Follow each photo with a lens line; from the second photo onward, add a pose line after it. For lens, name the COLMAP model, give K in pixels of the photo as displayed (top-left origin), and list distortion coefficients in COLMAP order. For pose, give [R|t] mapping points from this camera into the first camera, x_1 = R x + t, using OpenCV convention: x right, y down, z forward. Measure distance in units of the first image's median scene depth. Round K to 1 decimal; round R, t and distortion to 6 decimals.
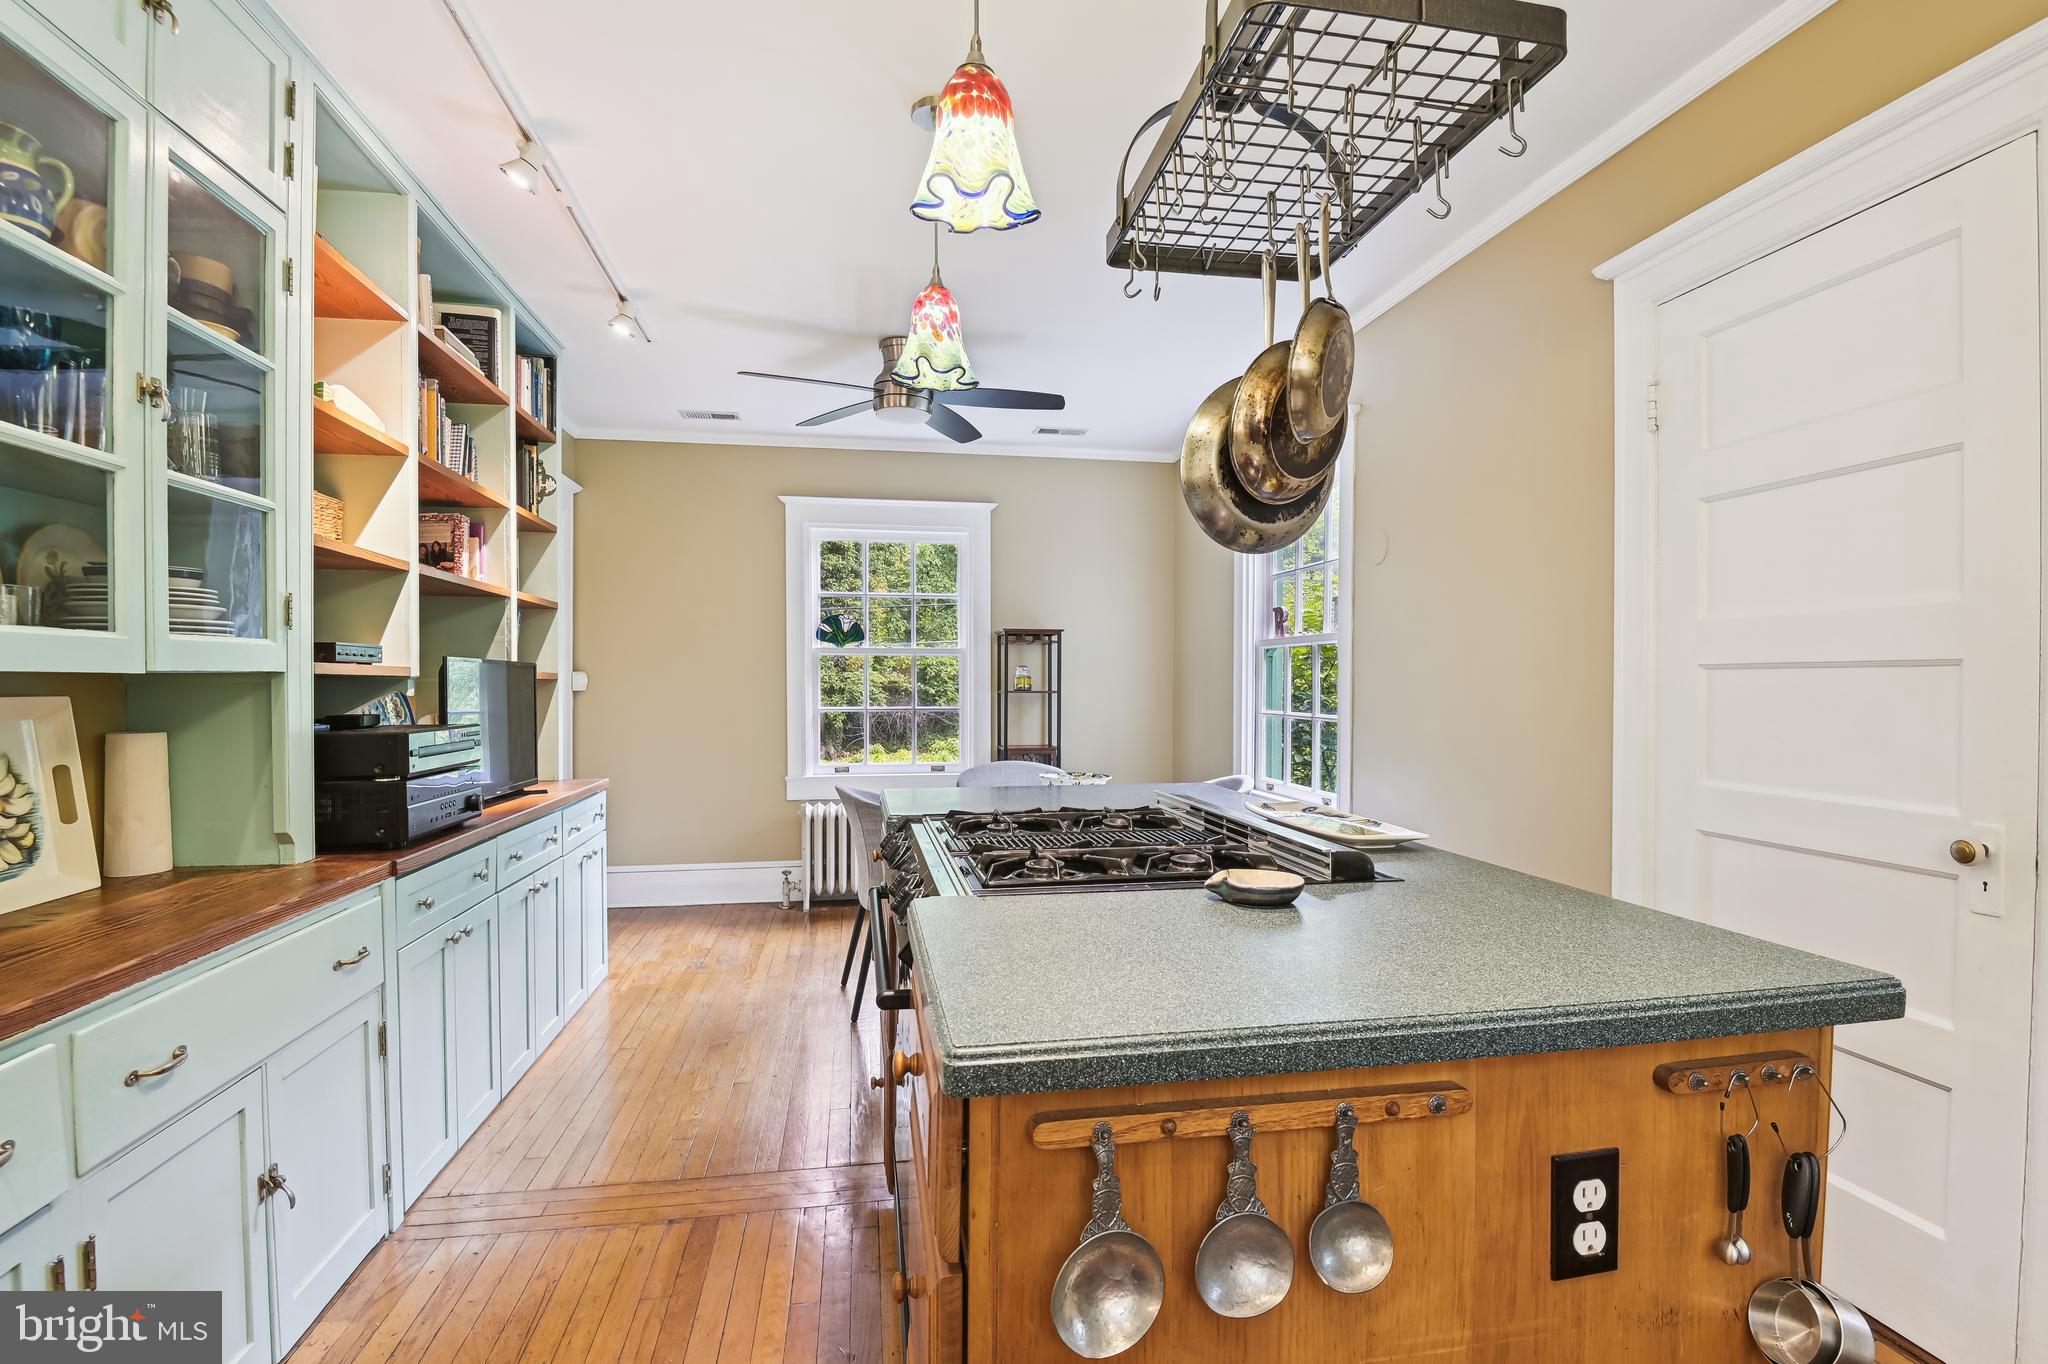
lens RADIAL K [[947.0, 0, 1022.8], [0, 947.0, 689.9], [0, 0, 1]] dist [0.002736, -0.020373]
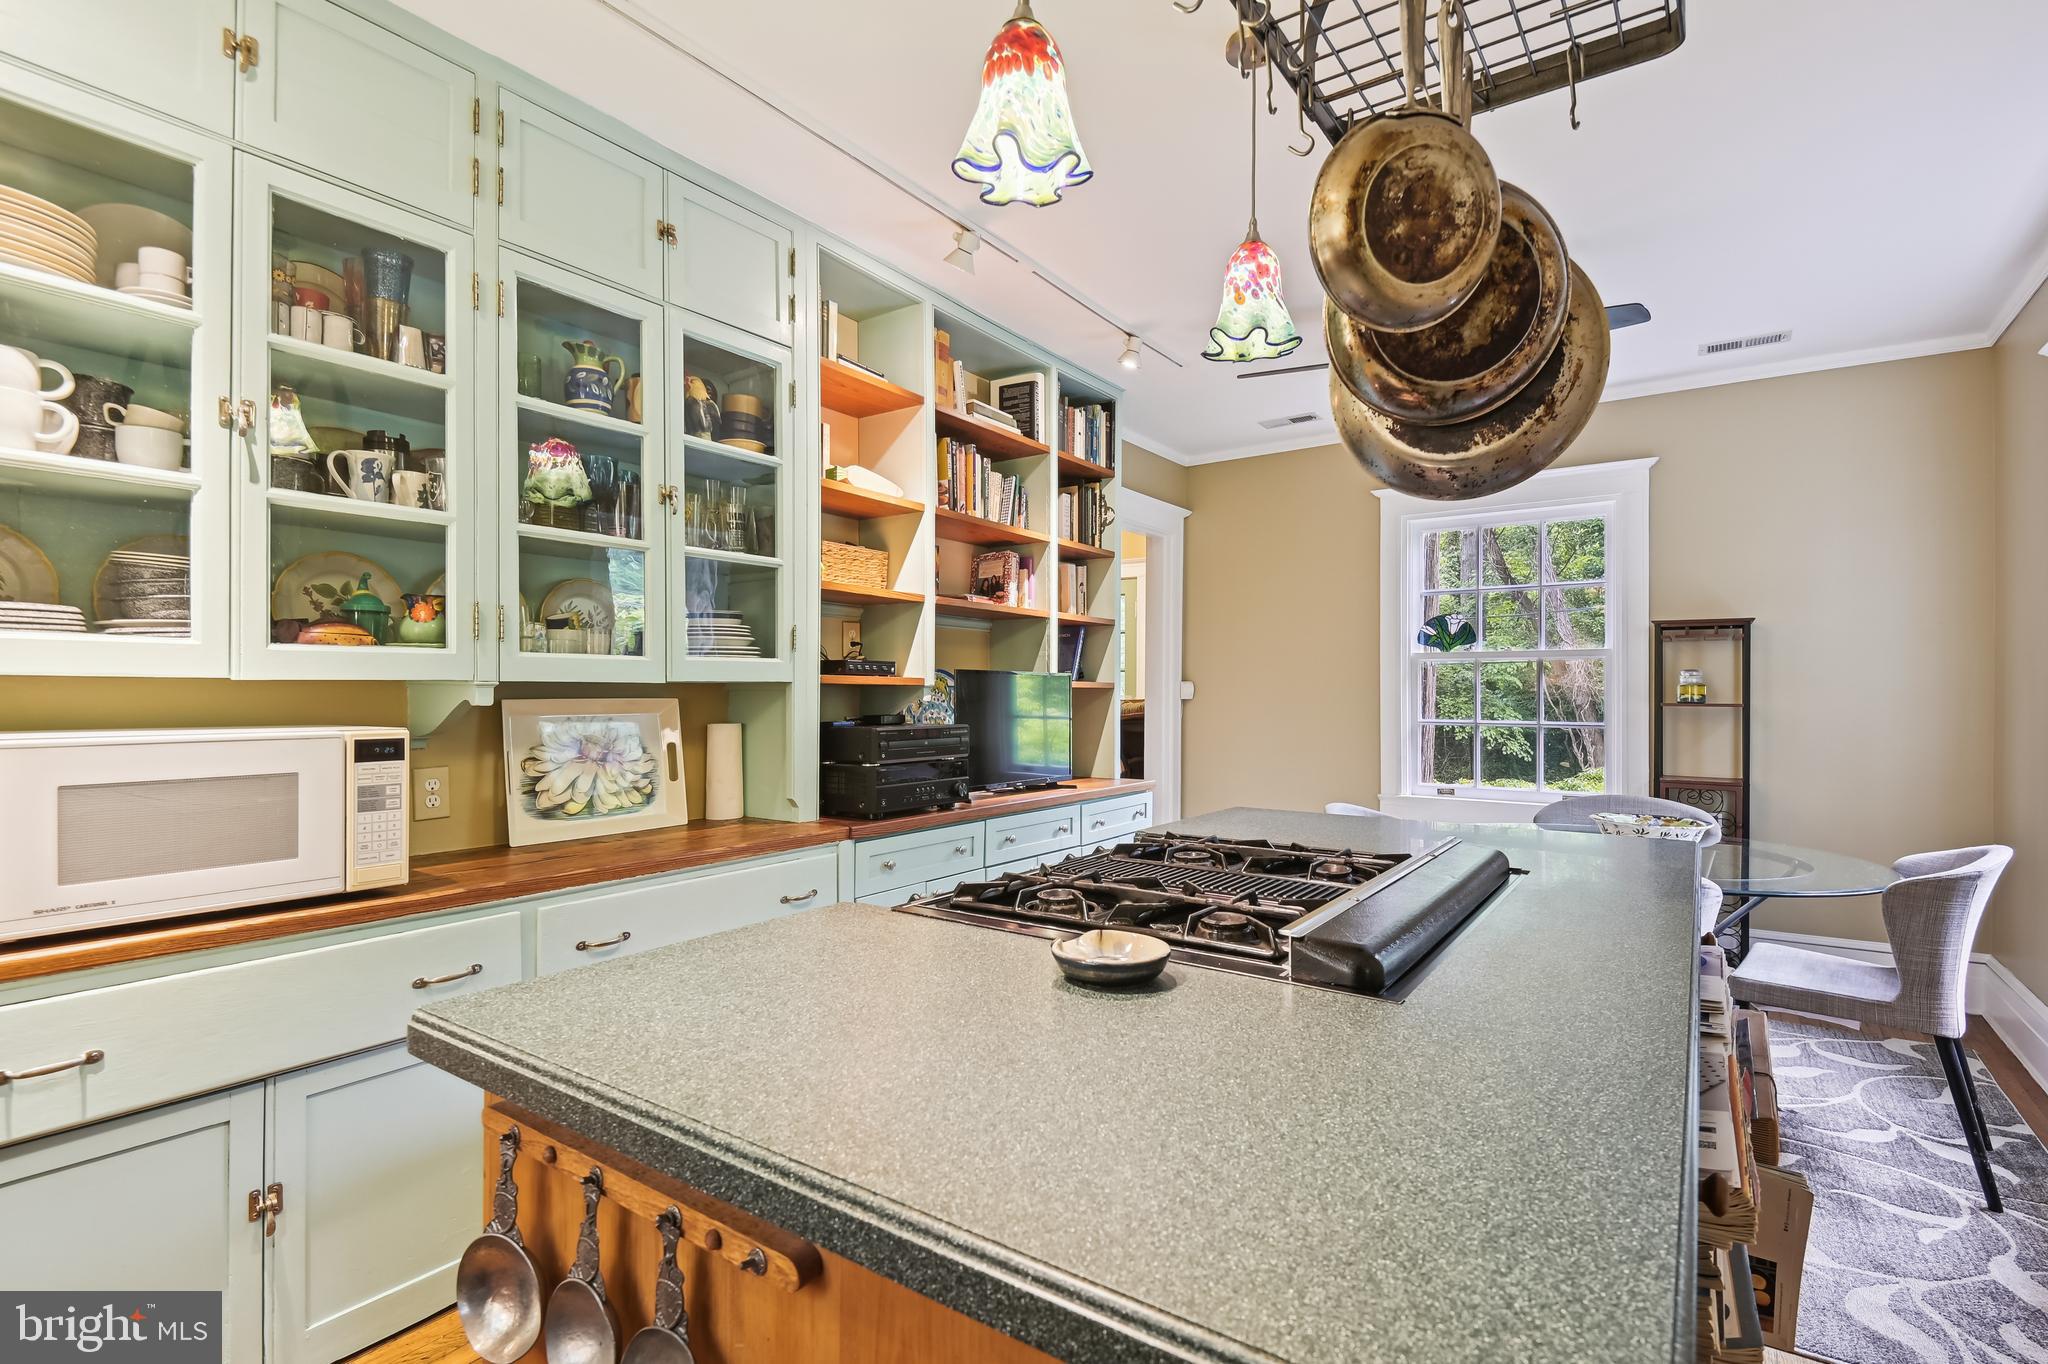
lens RADIAL K [[958.2, 0, 1028.2], [0, 958.2, 689.0], [0, 0, 1]] dist [0.002402, -0.001110]
pose [[0.704849, -0.002172, -0.709354, 0.351995], [-0.007292, 0.999920, -0.010307, 0.002284], [0.709320, 0.012438, 0.704777, 0.198825]]
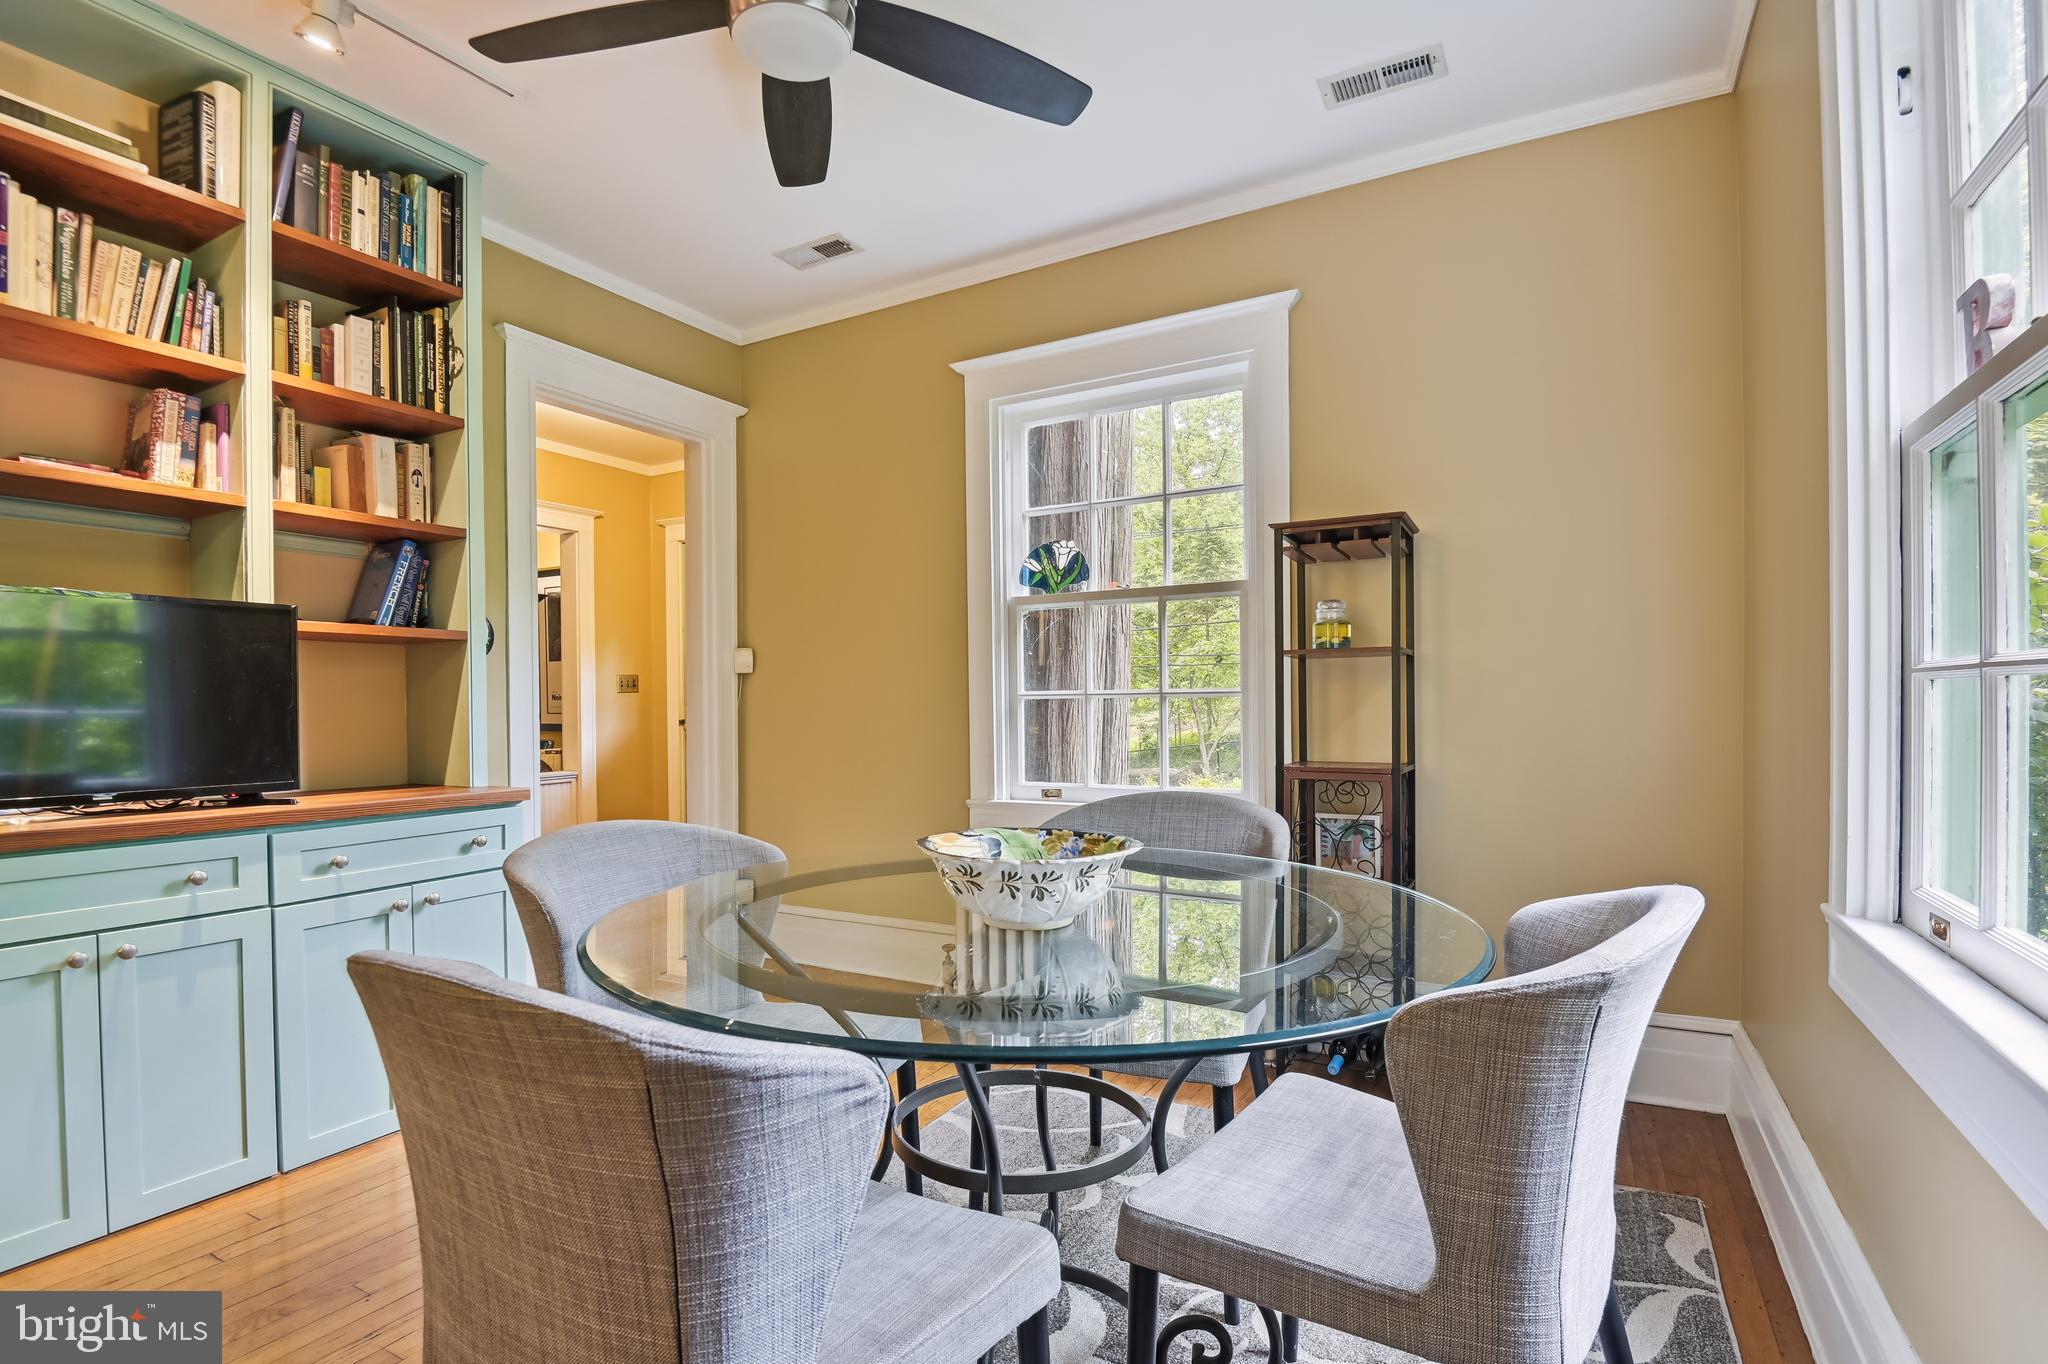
lens RADIAL K [[960.5, 0, 1028.3], [0, 960.5, 712.8], [0, 0, 1]] dist [0.001193, -0.015045]
pose [[0.777286, -0.002853, -0.629141, 0.396378], [0.006764, 0.999970, 0.003822, 0.062056], [0.629111, -0.007227, 0.777282, 1.062609]]
